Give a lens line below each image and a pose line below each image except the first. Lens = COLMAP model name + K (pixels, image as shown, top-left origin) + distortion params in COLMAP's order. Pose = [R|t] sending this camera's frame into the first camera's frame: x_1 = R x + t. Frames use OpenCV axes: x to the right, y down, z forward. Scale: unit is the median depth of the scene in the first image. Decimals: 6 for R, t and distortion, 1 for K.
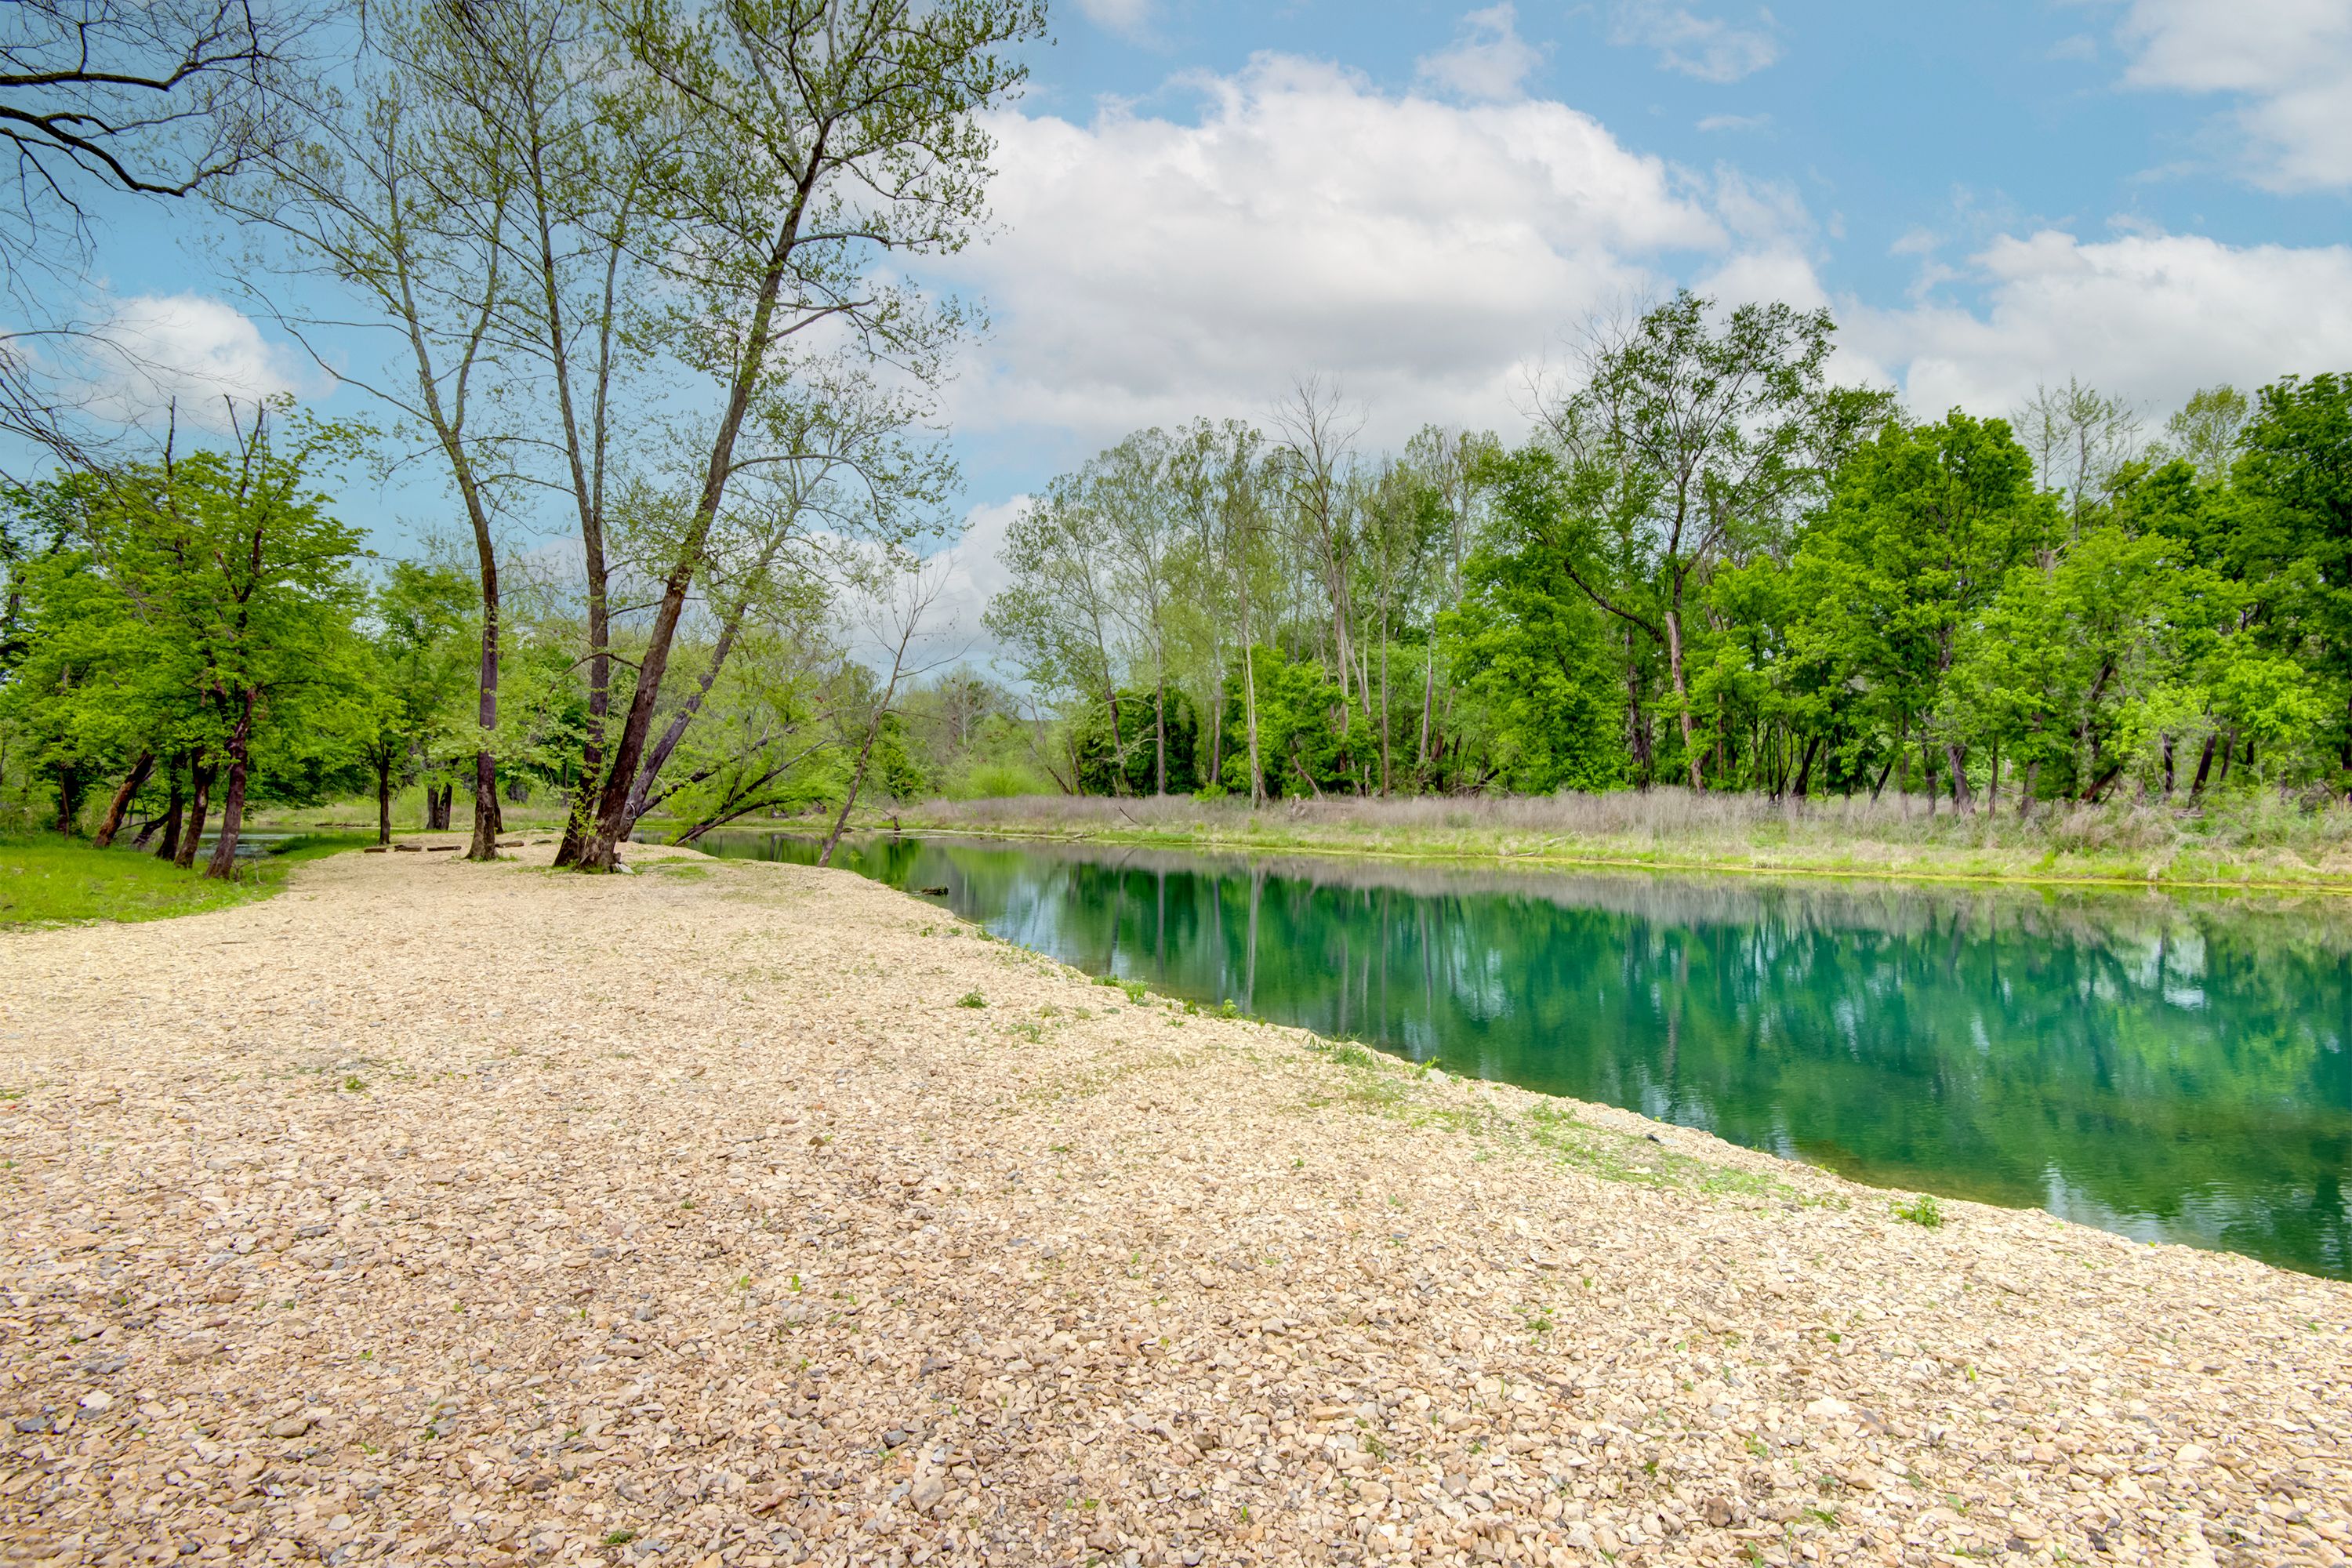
lens RADIAL K [[1077.7, 0, 1169.5], [0, 1077.7, 806.2], [0, 0, 1]] dist [-0.000519, -0.000747]
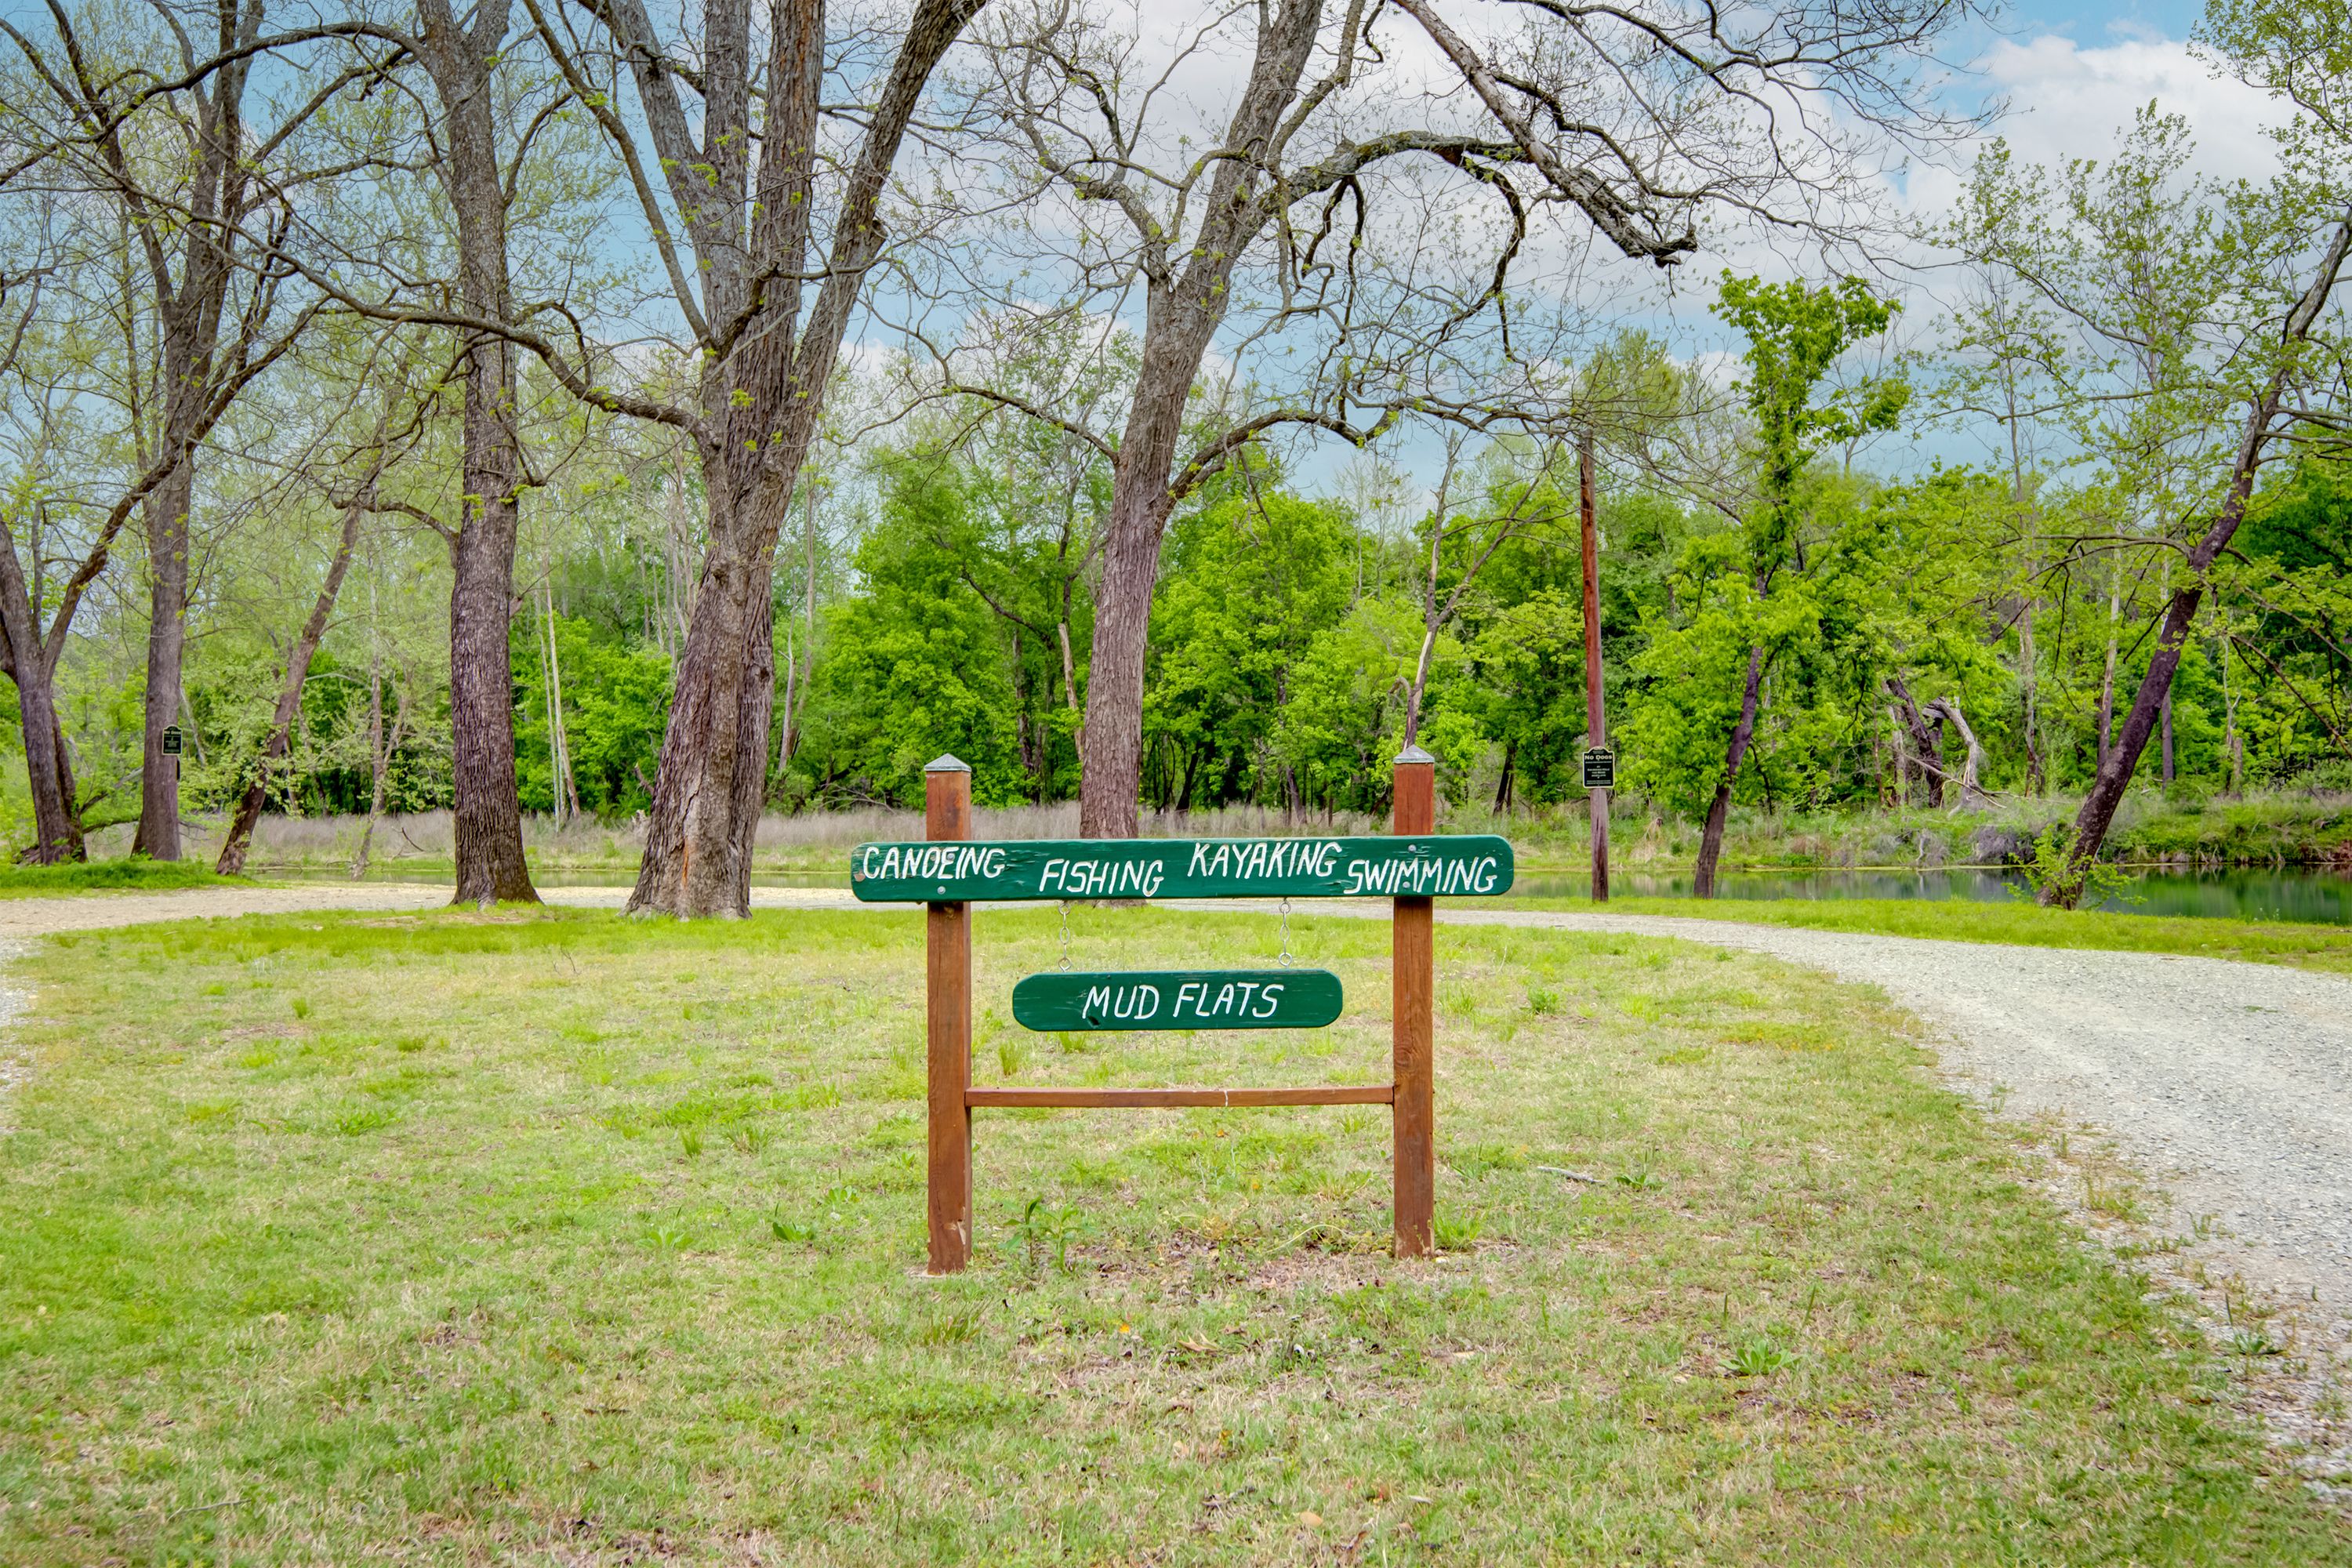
lens RADIAL K [[2171.4, 0, 1176.0], [0, 2171.4, 784.0], [0, 0, 1]] dist [-0.001133, -0.000193]
pose [[0.869443, 0.000203, 0.494034, -0.428486], [0.010789, 0.999754, -0.019397, 0.005928], [-0.493916, 0.022194, 0.869226, -0.777215]]
